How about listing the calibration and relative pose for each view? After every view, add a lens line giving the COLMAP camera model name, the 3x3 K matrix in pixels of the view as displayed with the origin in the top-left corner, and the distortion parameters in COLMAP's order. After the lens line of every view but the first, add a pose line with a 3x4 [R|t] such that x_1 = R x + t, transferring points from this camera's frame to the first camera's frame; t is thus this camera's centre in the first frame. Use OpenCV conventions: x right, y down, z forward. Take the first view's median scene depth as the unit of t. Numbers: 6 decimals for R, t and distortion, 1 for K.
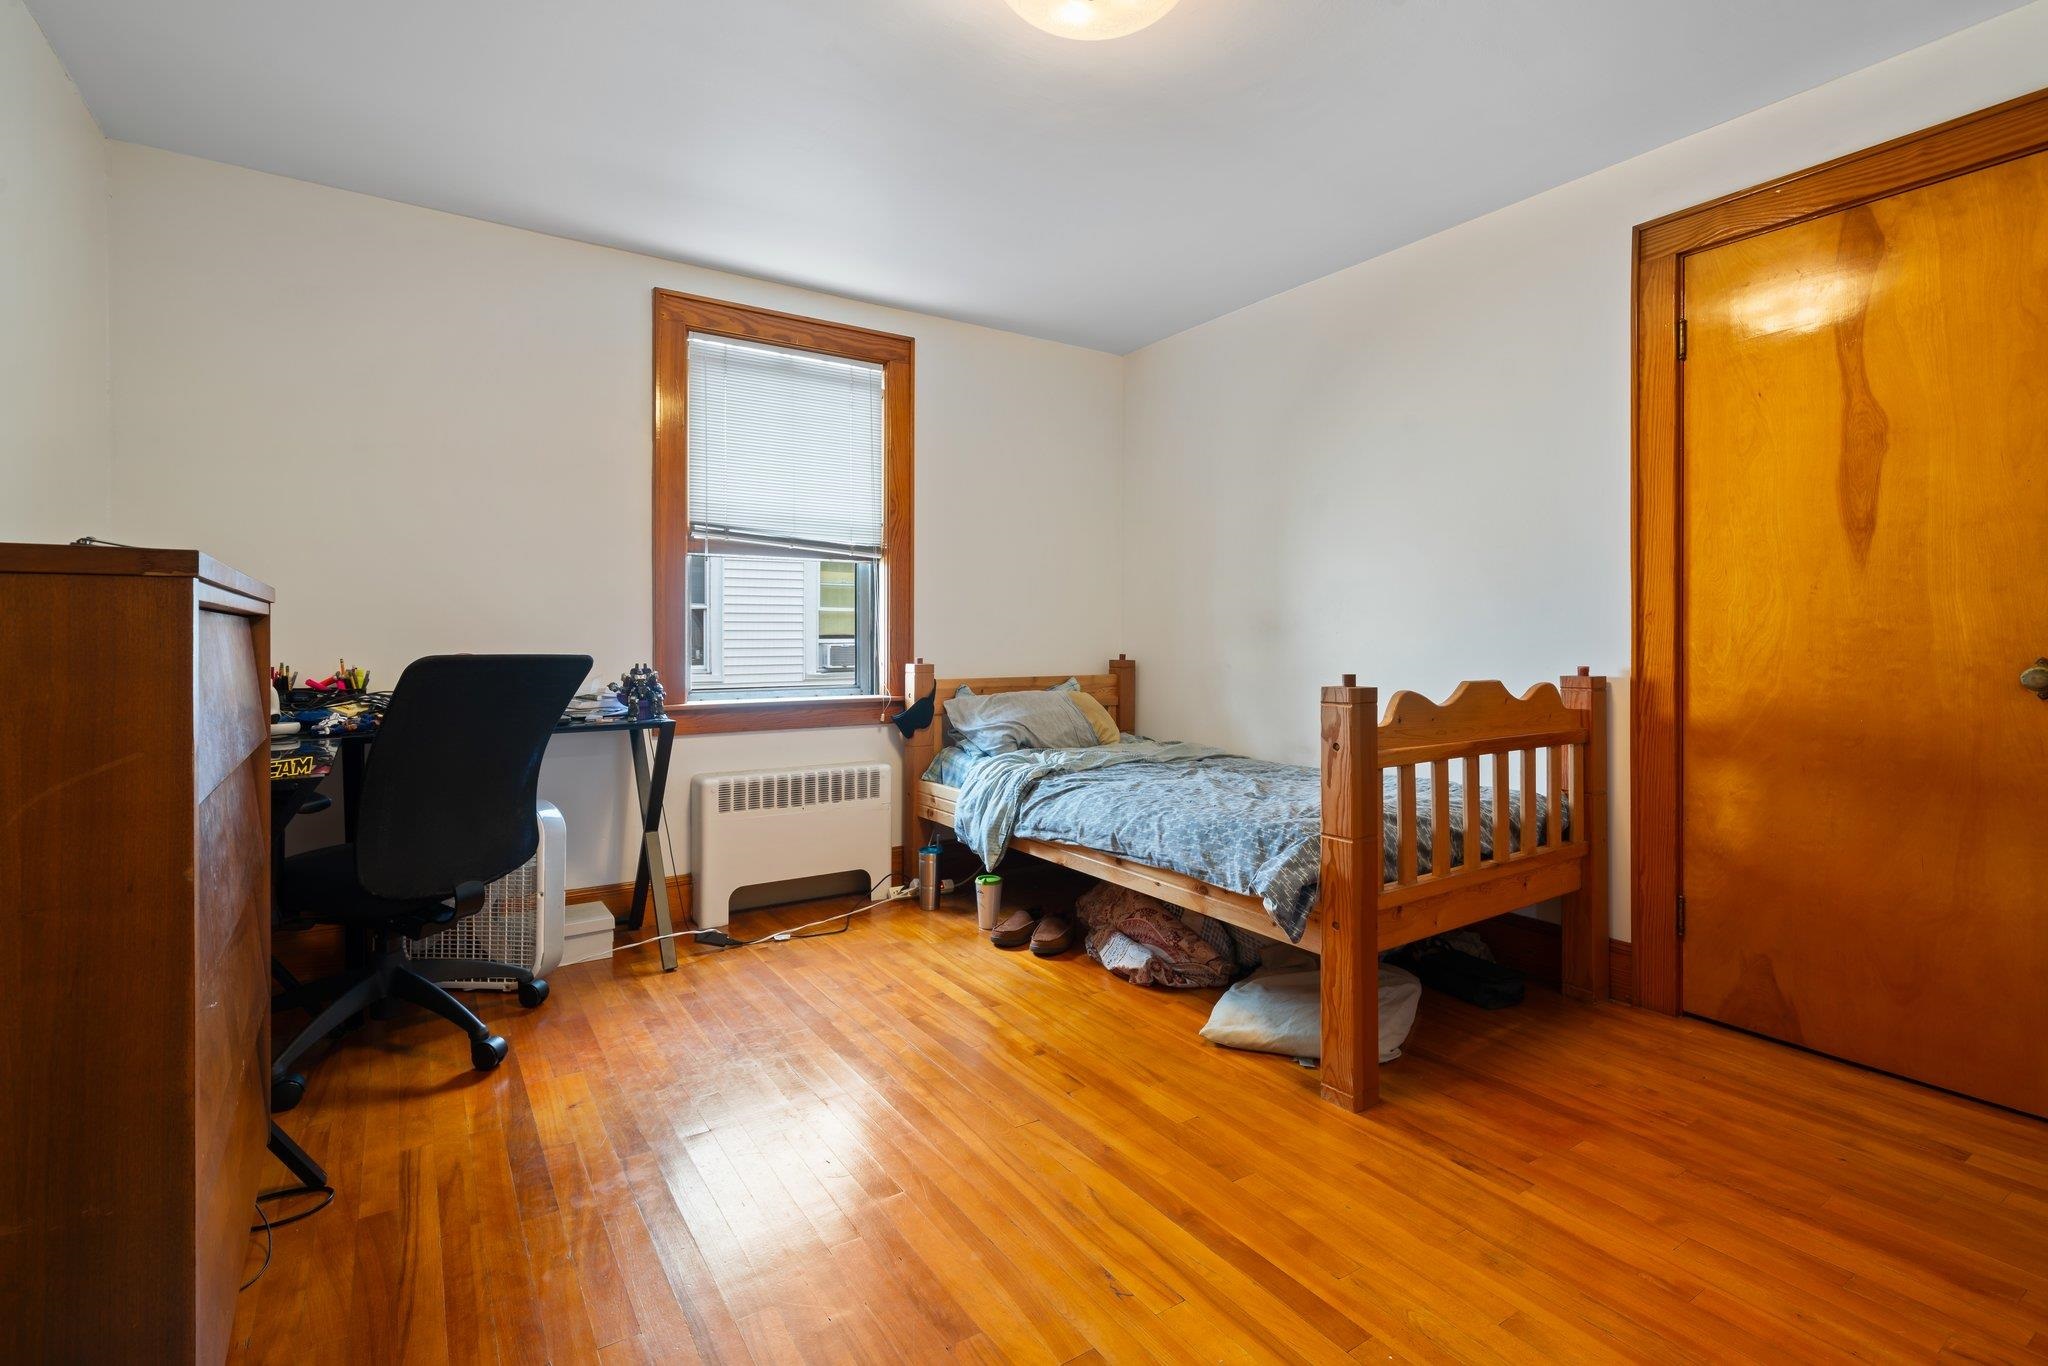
lens RADIAL K [[936.3, 0, 1028.3], [0, 936.3, 673.2], [0, 0, 1]] dist [0.002697, 0.000072]
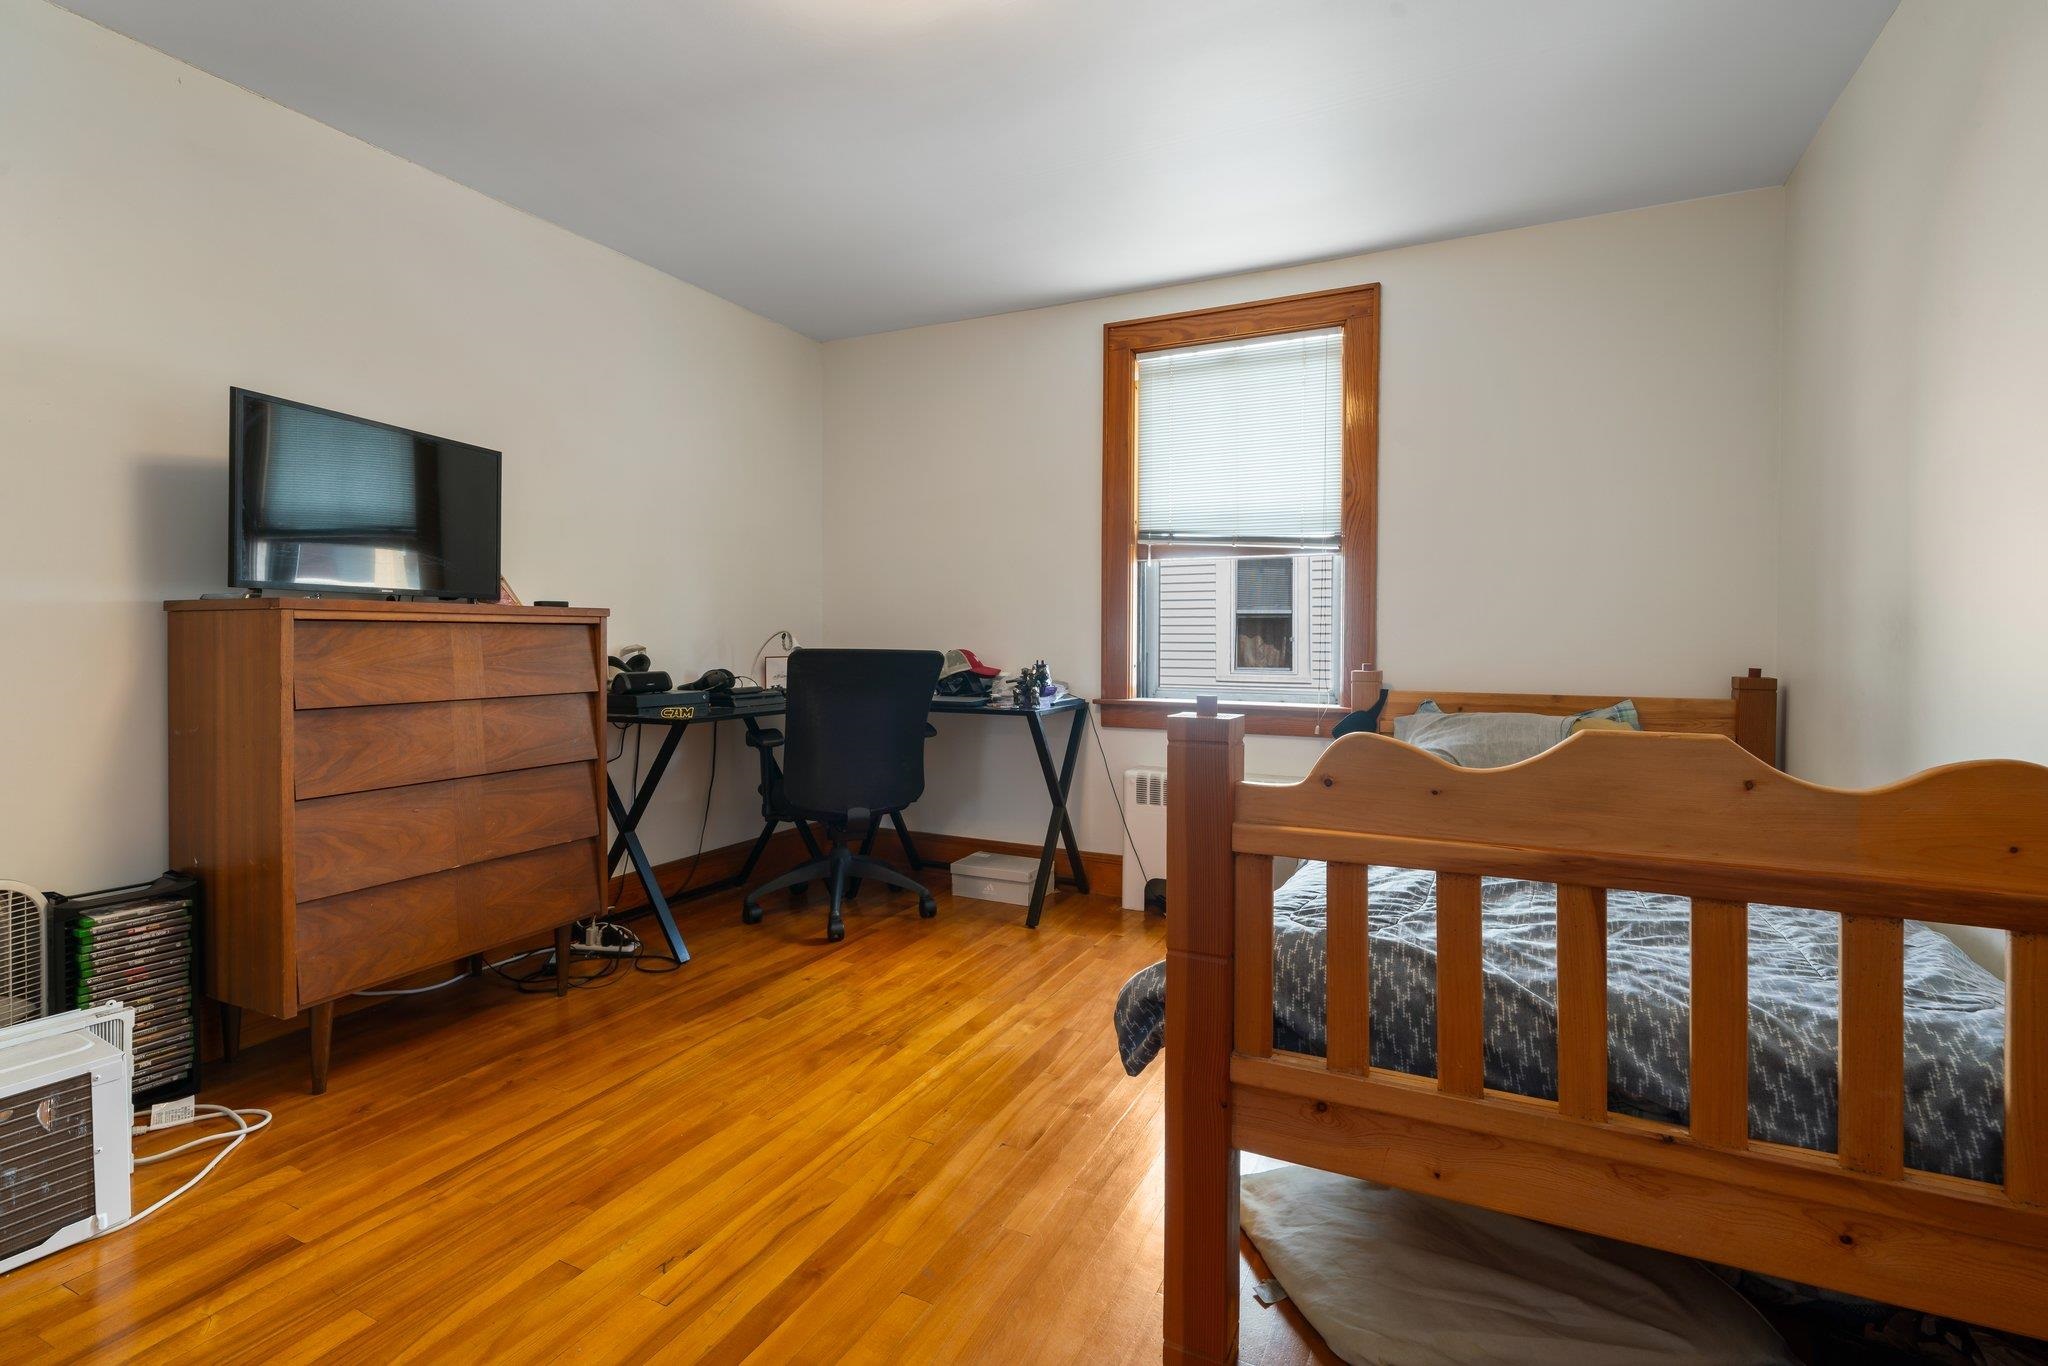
lens RADIAL K [[936.3, 0, 1040.0], [0, 936.3, 683.1], [0, 0, 1]] dist [0.002697, 0.000072]
pose [[0.511602, 0.043679, -0.858112, 0.516292], [-0.038777, 0.998863, 0.027725, -0.012395], [0.858347, 0.019091, 0.512714, 0.356728]]
